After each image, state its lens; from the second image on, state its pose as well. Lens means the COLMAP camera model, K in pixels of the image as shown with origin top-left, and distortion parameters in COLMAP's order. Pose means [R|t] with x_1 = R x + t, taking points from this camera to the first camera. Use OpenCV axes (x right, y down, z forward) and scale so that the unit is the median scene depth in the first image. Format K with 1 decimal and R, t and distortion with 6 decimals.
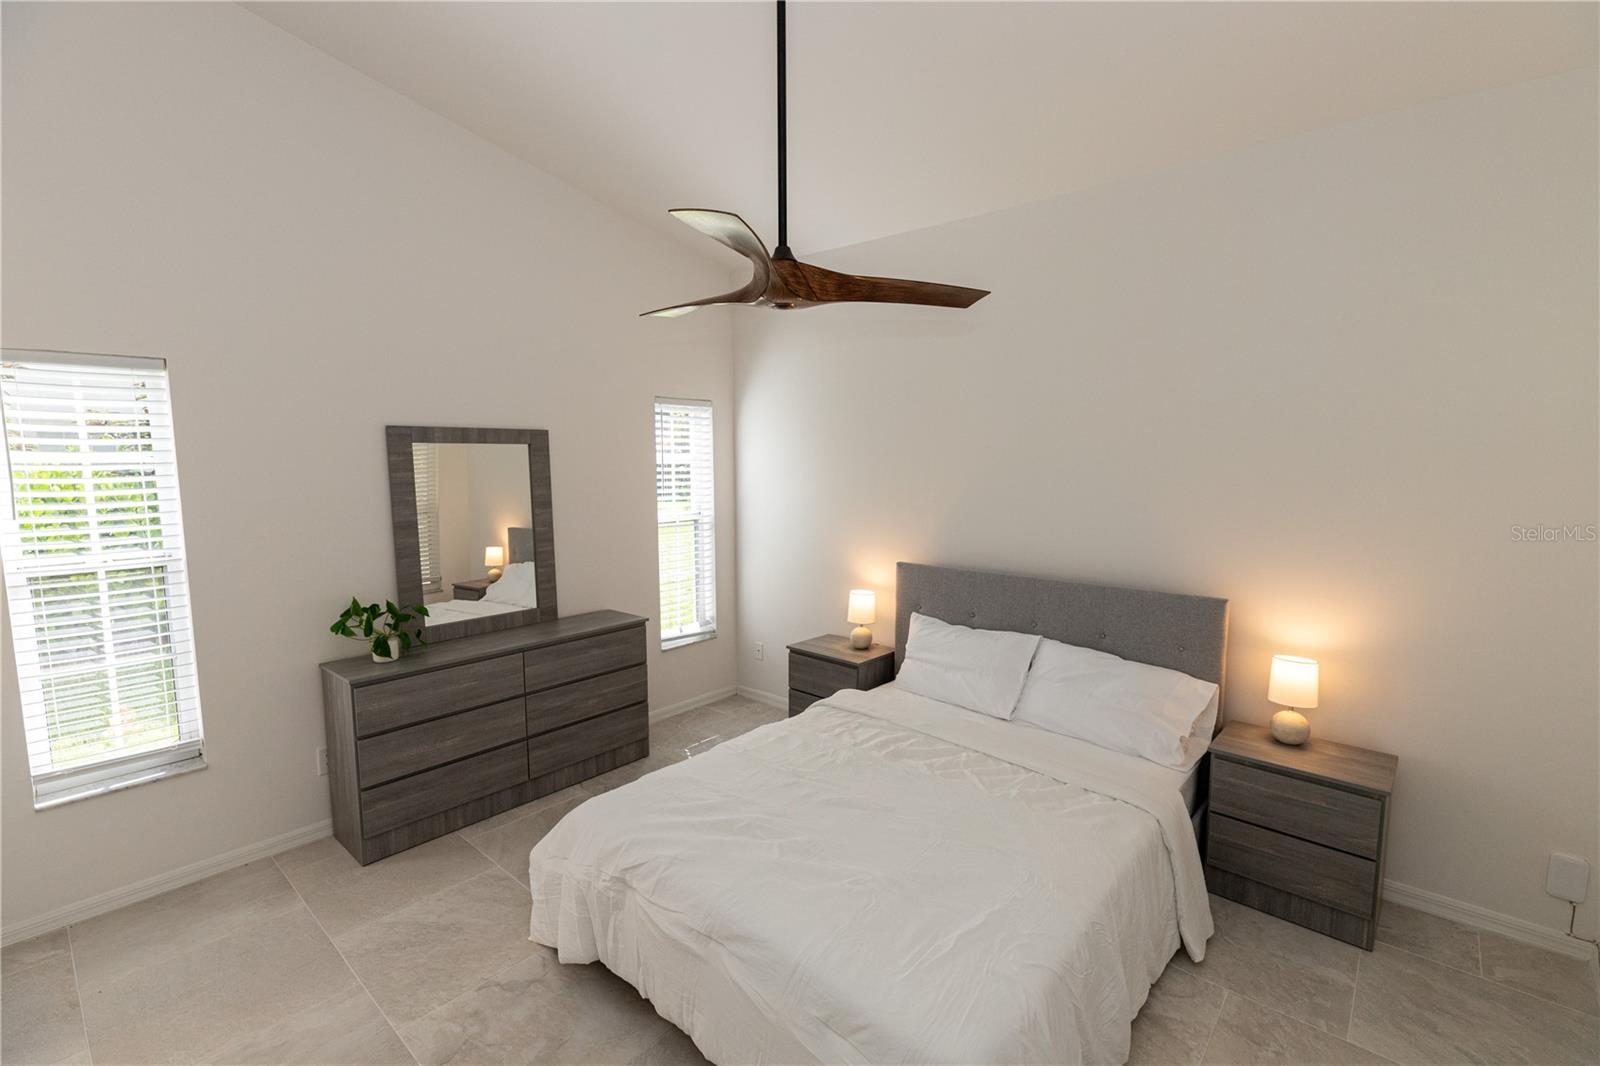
lens RADIAL K [[717.2, 0, 810.3], [0, 717.2, 535.5], [0, 0, 1]] dist [0.016827, -0.000005]
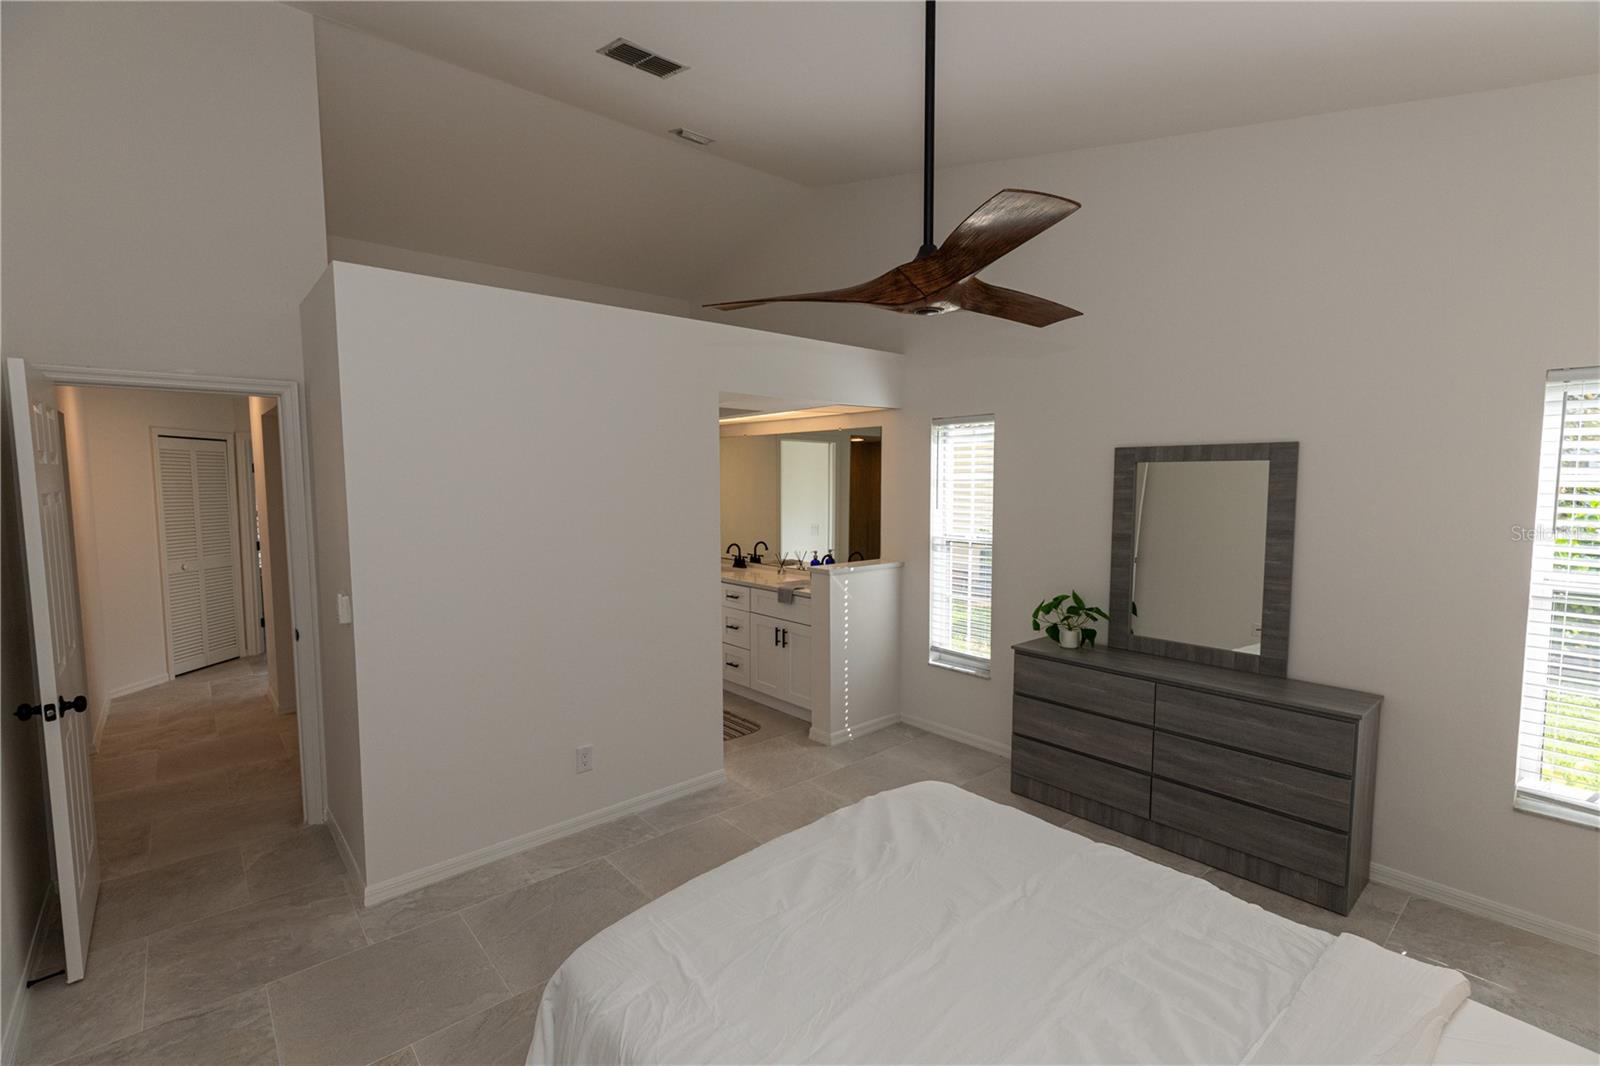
lens RADIAL K [[717.2, 0, 810.3], [0, 717.2, 535.5], [0, 0, 1]] dist [0.016827, -0.000005]
pose [[-0.122043, 0.085421, -0.988842, 0.548427], [-0.106835, 0.989371, 0.098652, -0.070146], [0.986758, 0.117683, -0.111620, 0.613271]]
